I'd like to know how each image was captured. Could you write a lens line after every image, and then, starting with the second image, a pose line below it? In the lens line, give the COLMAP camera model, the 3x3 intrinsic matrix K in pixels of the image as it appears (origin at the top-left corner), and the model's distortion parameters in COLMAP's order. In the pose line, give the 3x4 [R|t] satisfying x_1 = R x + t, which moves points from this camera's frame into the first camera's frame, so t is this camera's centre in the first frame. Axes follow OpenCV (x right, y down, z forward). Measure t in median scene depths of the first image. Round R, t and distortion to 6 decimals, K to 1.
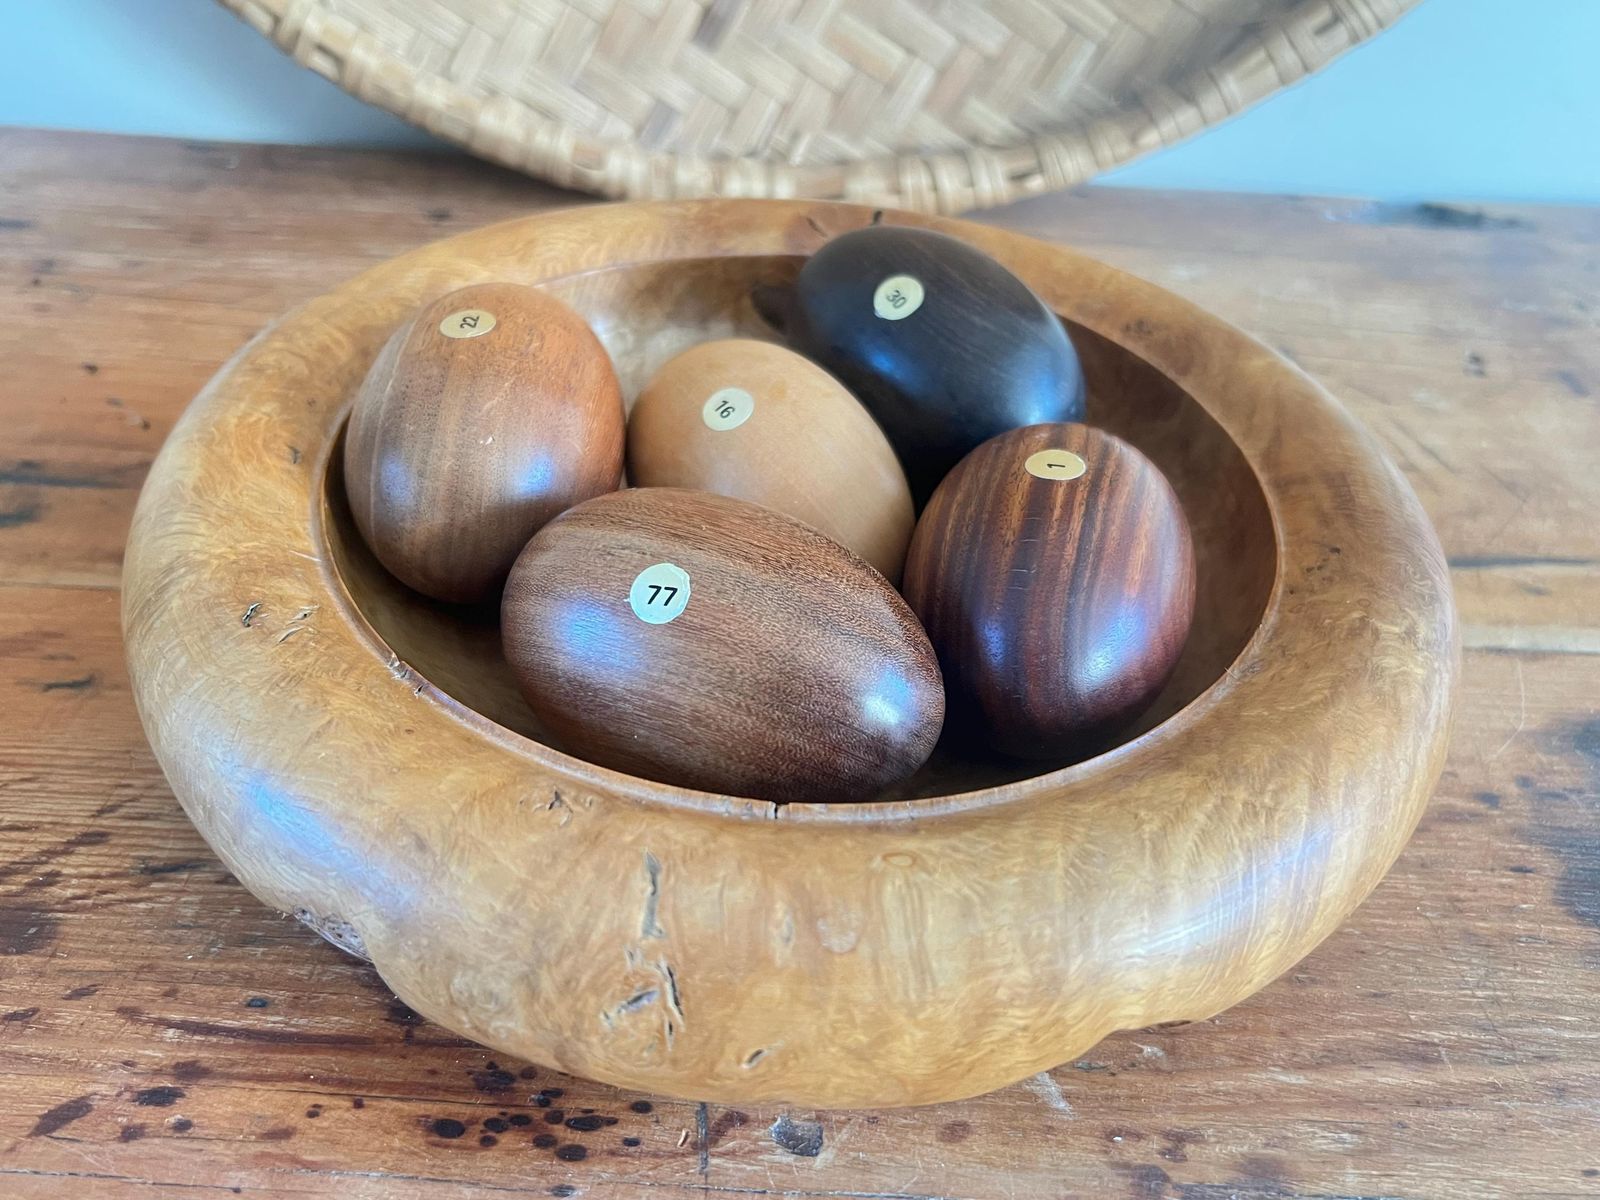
lens RADIAL K [[1406.9, 0, 790.7], [0, 1406.9, 612.9], [0, 0, 1]] dist [-0.014150, 0.004735]
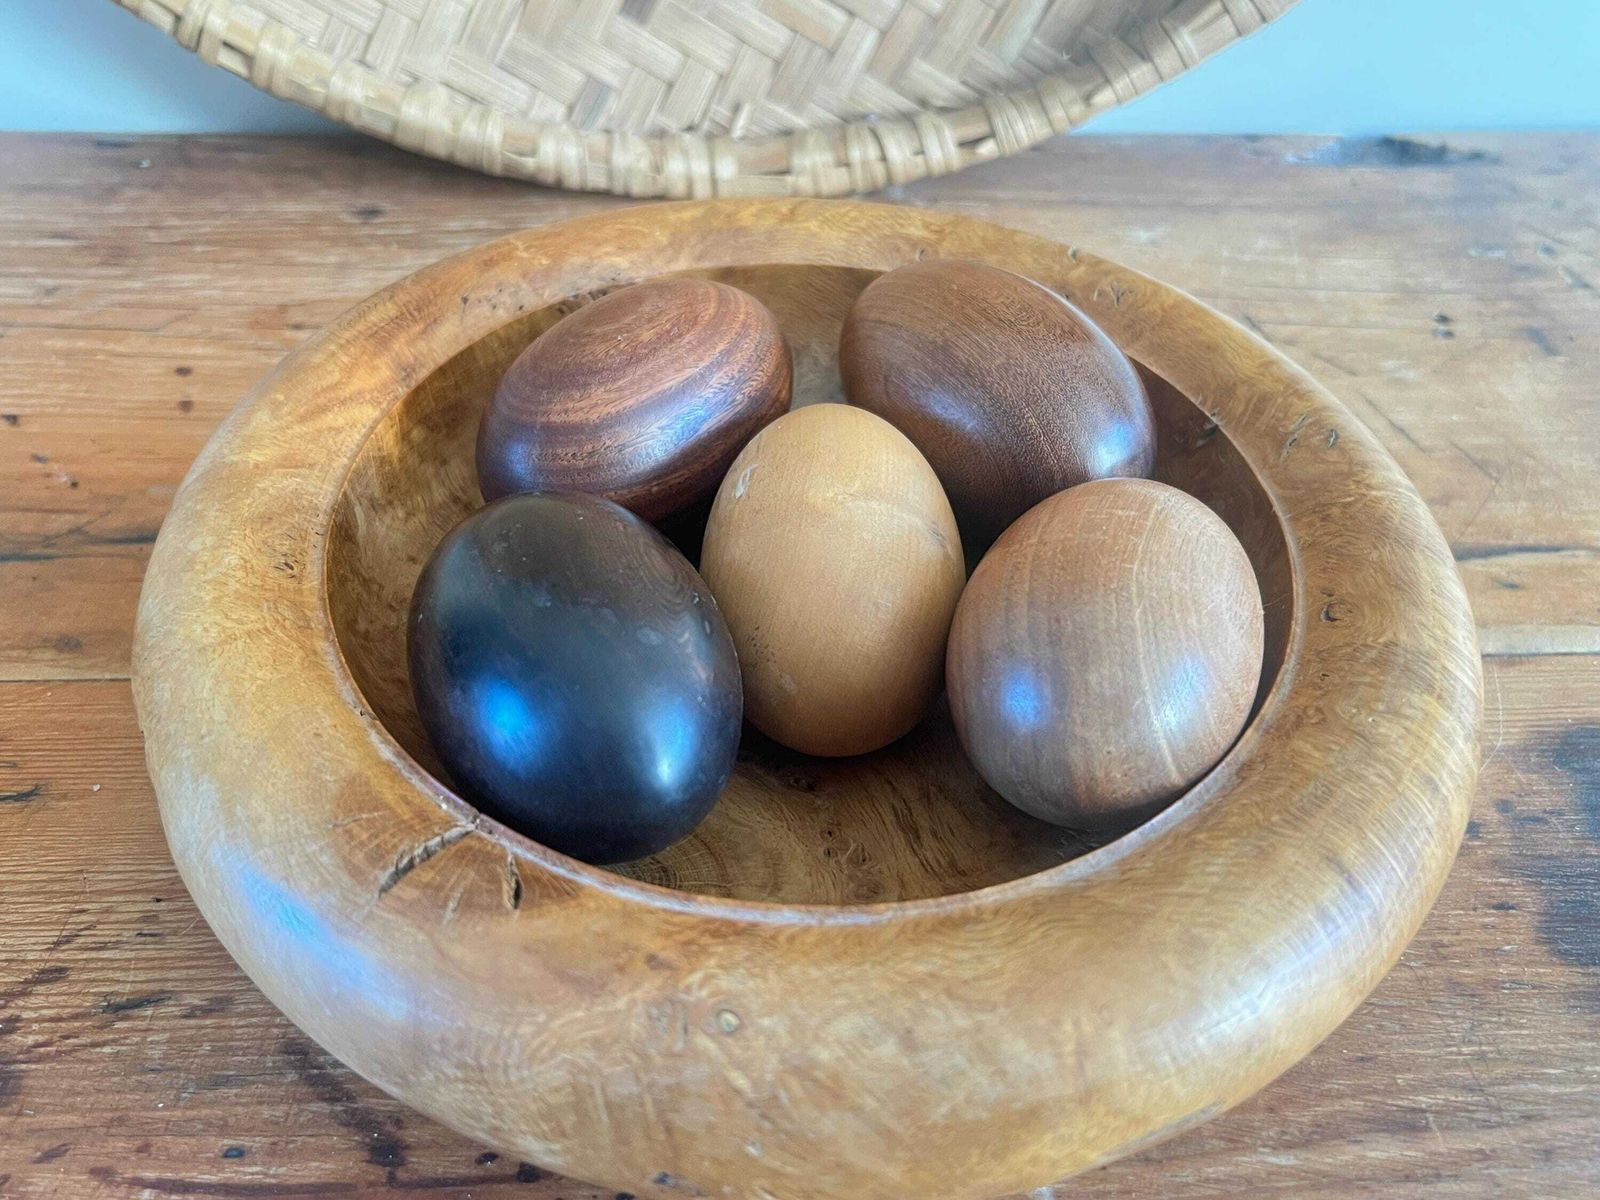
lens RADIAL K [[1406.9, 0, 796.5], [0, 1406.9, 588.4], [0, 0, 1]] dist [-0.014150, 0.004735]
pose [[0.998257, -0.055129, 0.021052, 0.013161], [0.053451, 0.995875, 0.073323, -0.159998], [-0.025007, -0.072070, 0.997086, 0.041133]]
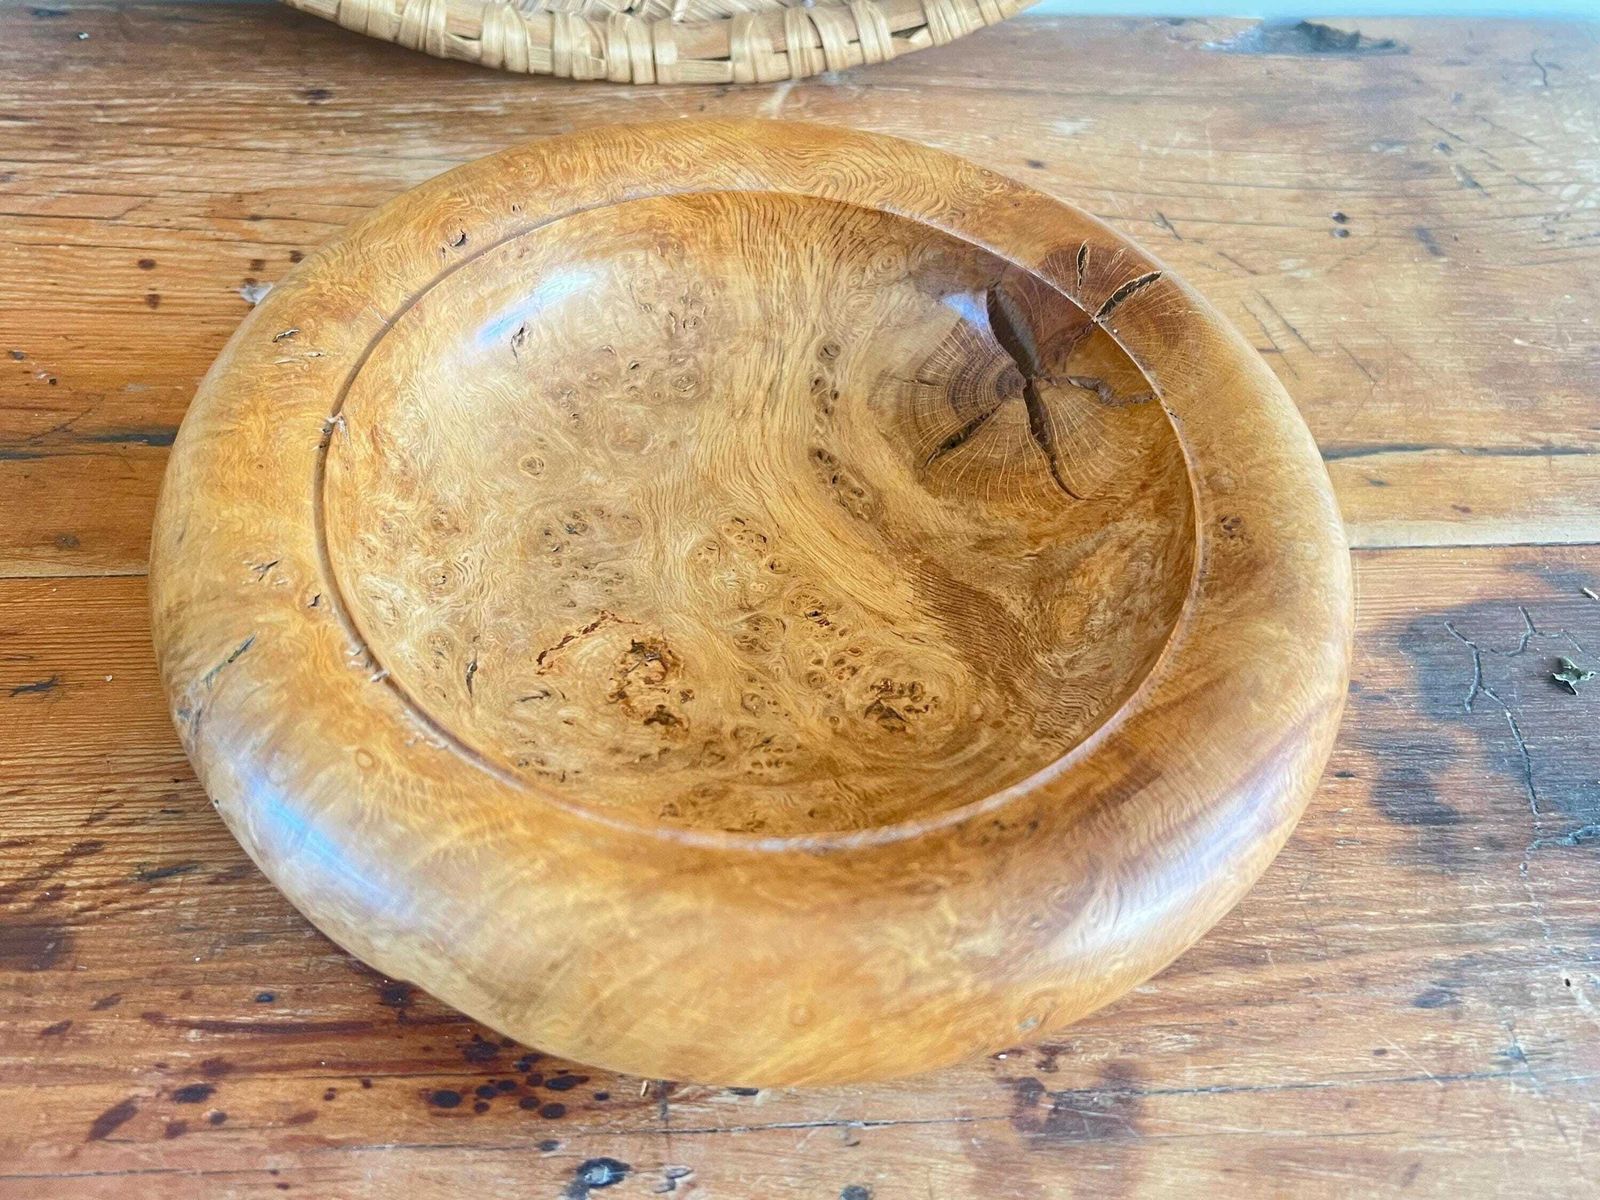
lens RADIAL K [[1406.9, 0, 796.5], [0, 1406.9, 587.1], [0, 0, 1]] dist [-0.014150, 0.004735]
pose [[0.996233, -0.058812, 0.063732, 0.001226], [0.044345, 0.977032, 0.208428, -0.263716], [-0.074526, -0.204816, 0.975959, -0.084904]]
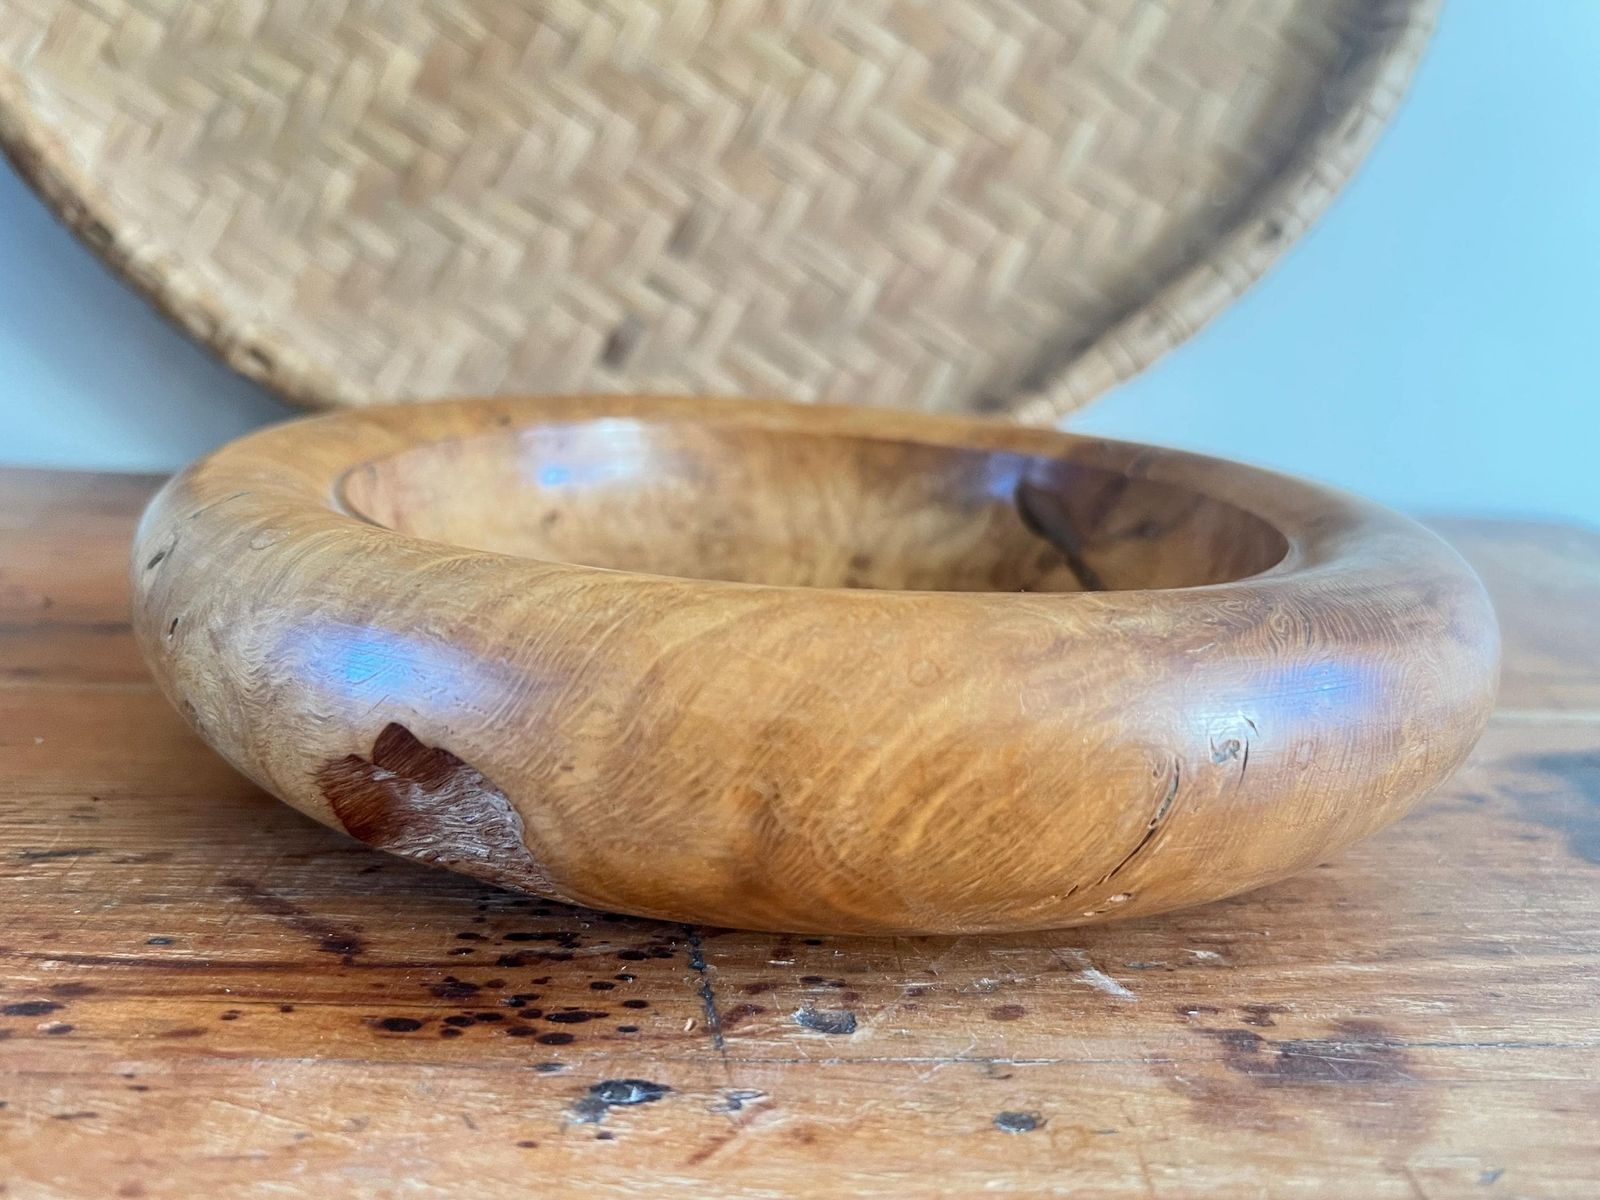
lens RADIAL K [[1406.9, 0, 792.4], [0, 1406.9, 580.6], [0, 0, 1]] dist [-0.014150, 0.004735]
pose [[0.993017, -0.023255, 0.115656, -0.096822], [0.071163, 0.899999, -0.430043, 0.454080], [-0.094090, 0.435271, 0.895369, 0.126281]]
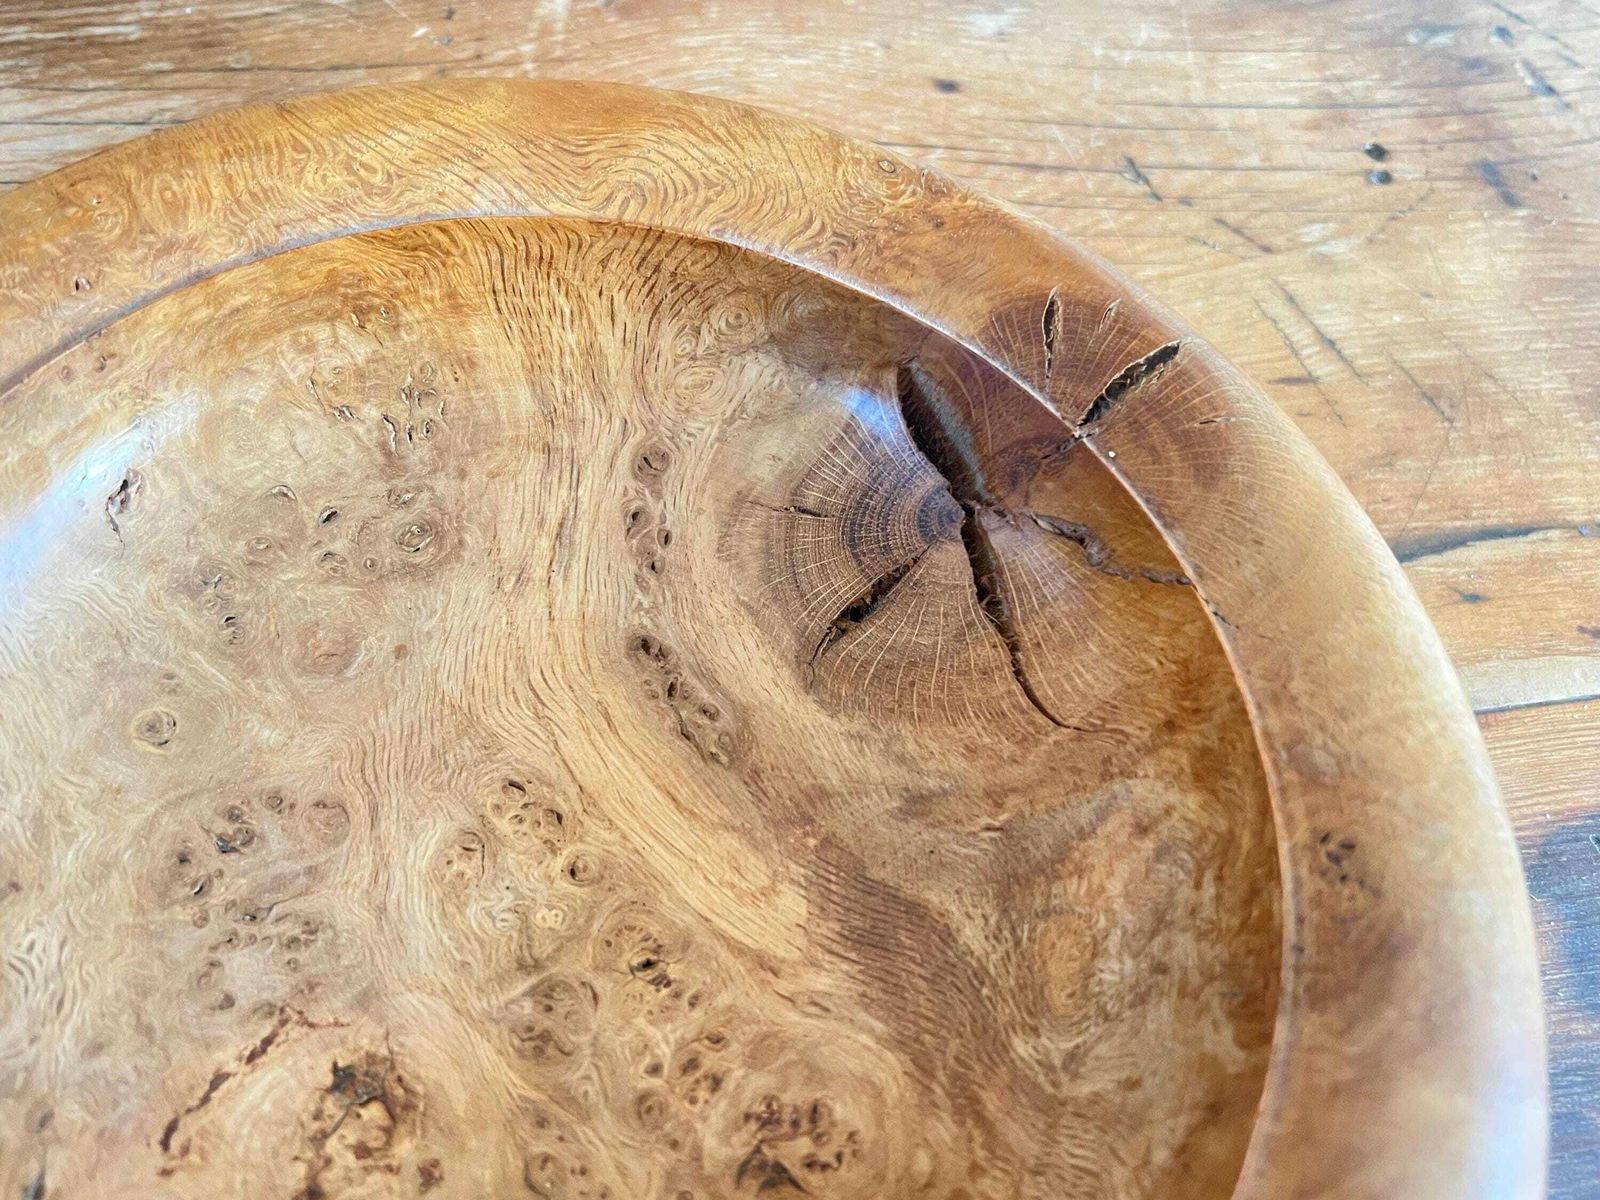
lens RADIAL K [[1406.9, 0, 805.9], [0, 1406.9, 591.8], [0, 0, 1]] dist [-0.014150, 0.004735]
pose [[0.982458, -0.129885, 0.133813, 0.112547], [0.075875, 0.933895, 0.349403, -0.438119], [-0.170350, -0.333120, 0.927368, 0.514813]]
